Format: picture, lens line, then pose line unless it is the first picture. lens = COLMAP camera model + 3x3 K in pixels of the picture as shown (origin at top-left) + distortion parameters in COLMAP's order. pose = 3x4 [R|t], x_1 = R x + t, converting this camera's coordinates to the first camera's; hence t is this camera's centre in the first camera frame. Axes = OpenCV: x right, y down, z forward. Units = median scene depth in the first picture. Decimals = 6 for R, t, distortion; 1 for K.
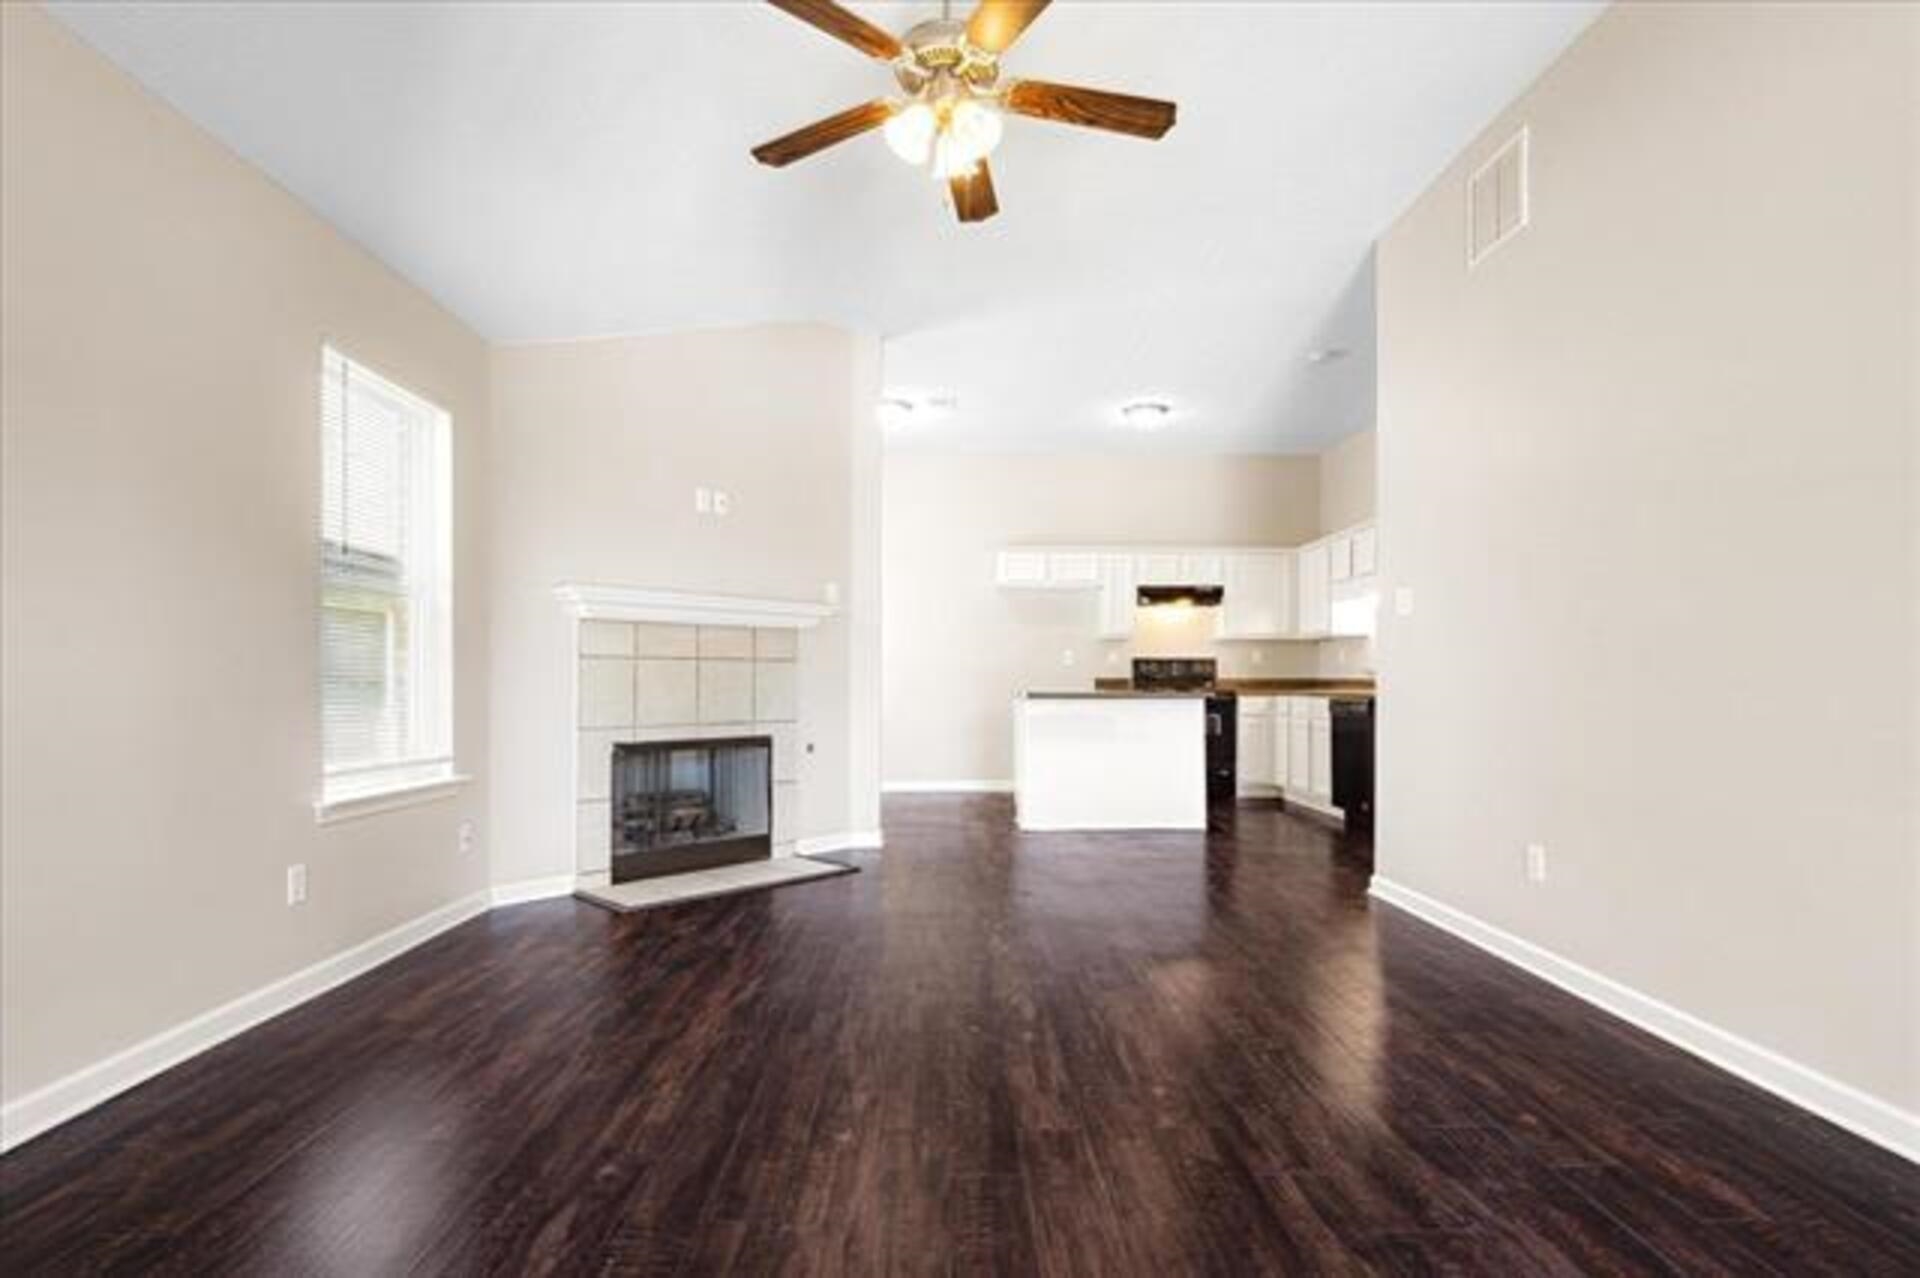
lens RADIAL K [[915.1, 0, 948.0], [0, 915.1, 680.6], [0, 0, 1]] dist [-0.001513, 0.000062]
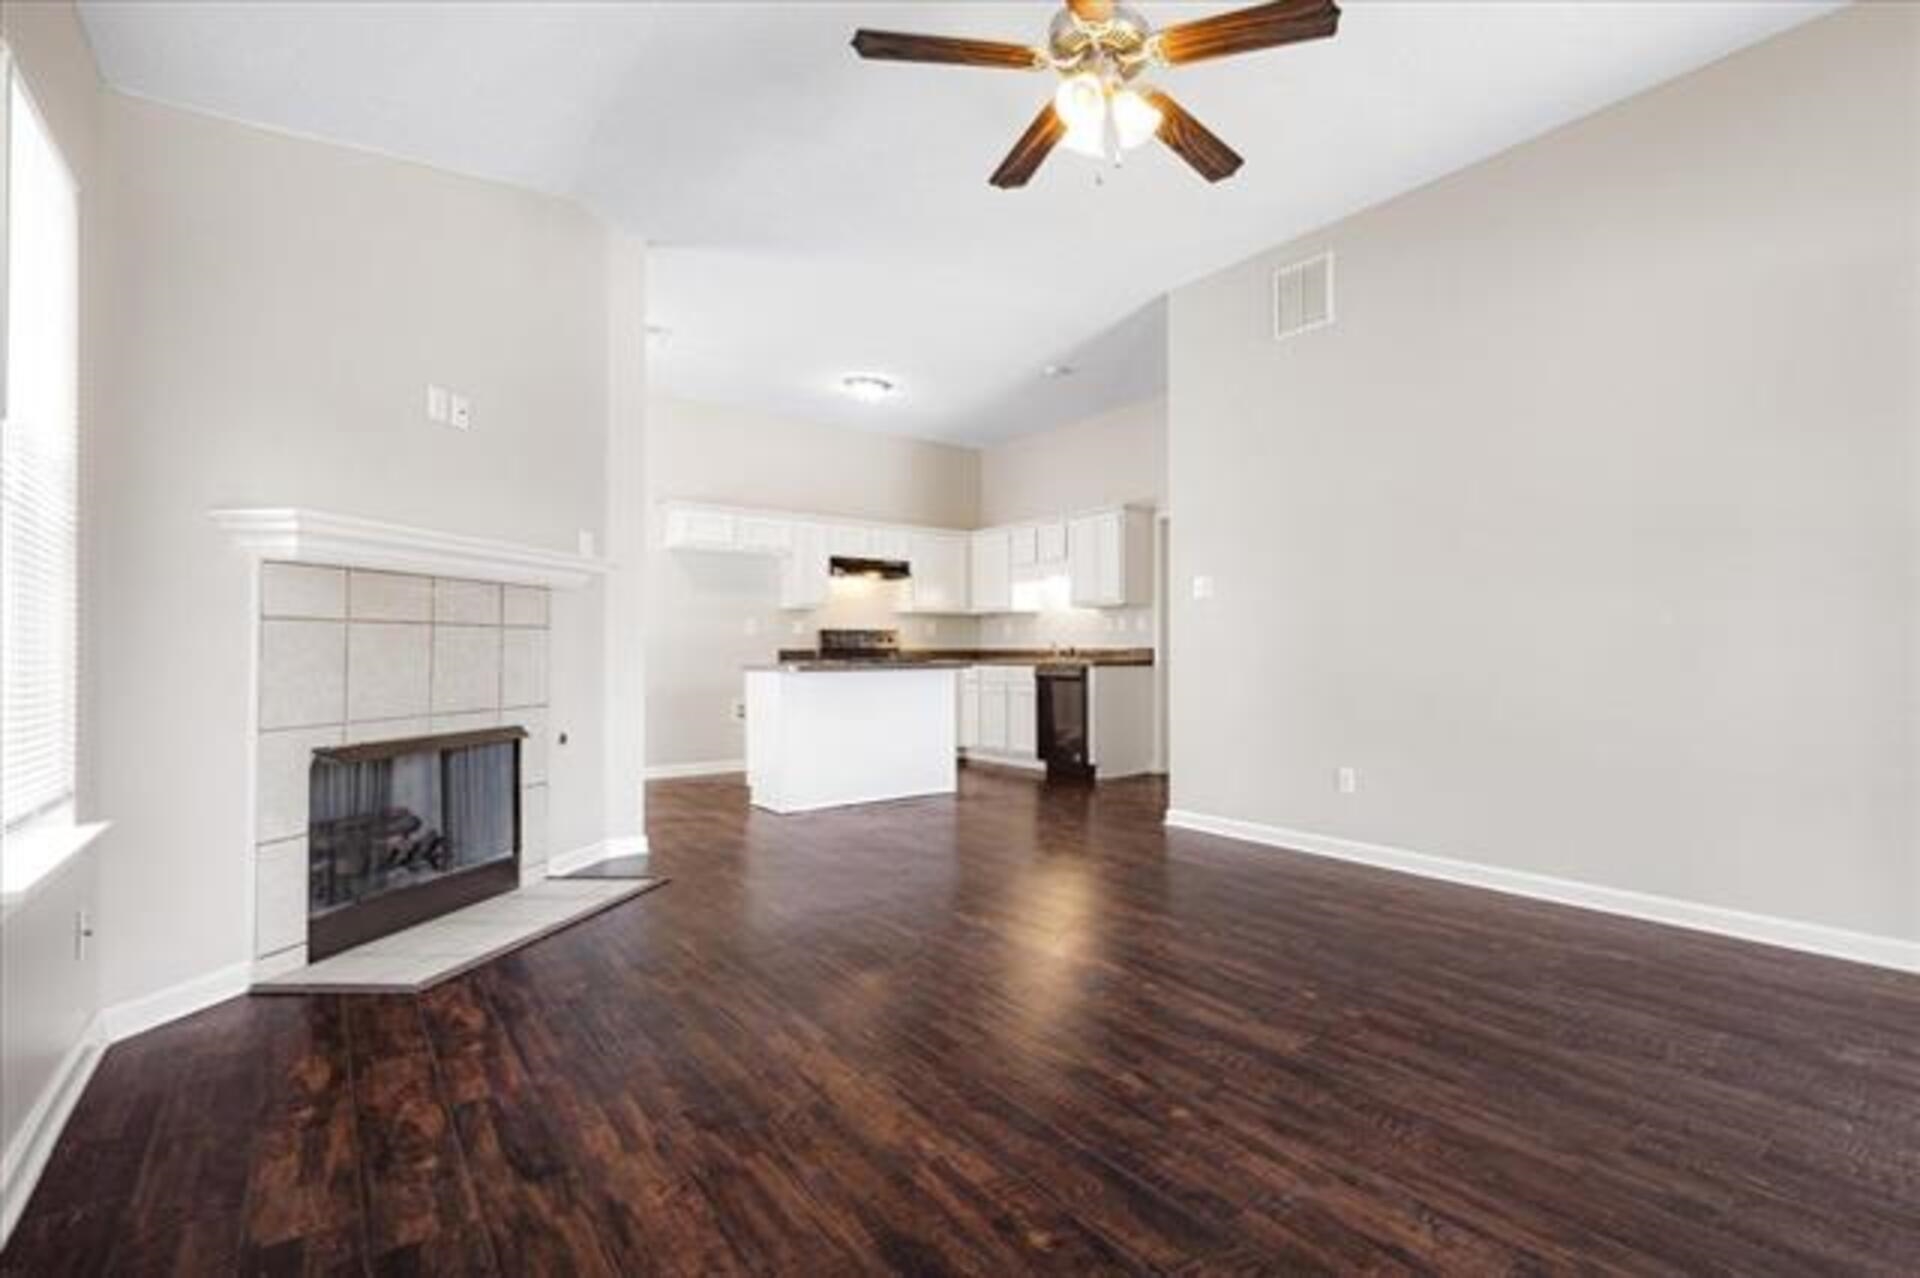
lens RADIAL K [[885.8, 0, 1105.8], [0, 885.8, 645.5], [0, 0, 1]] dist [0.009435, -0.000826]
pose [[0.762944, 0.000930, 0.646464, -0.312422], [0.003076, 0.999982, -0.005069, -0.001399], [-0.646457, 0.005856, 0.762928, 0.123224]]
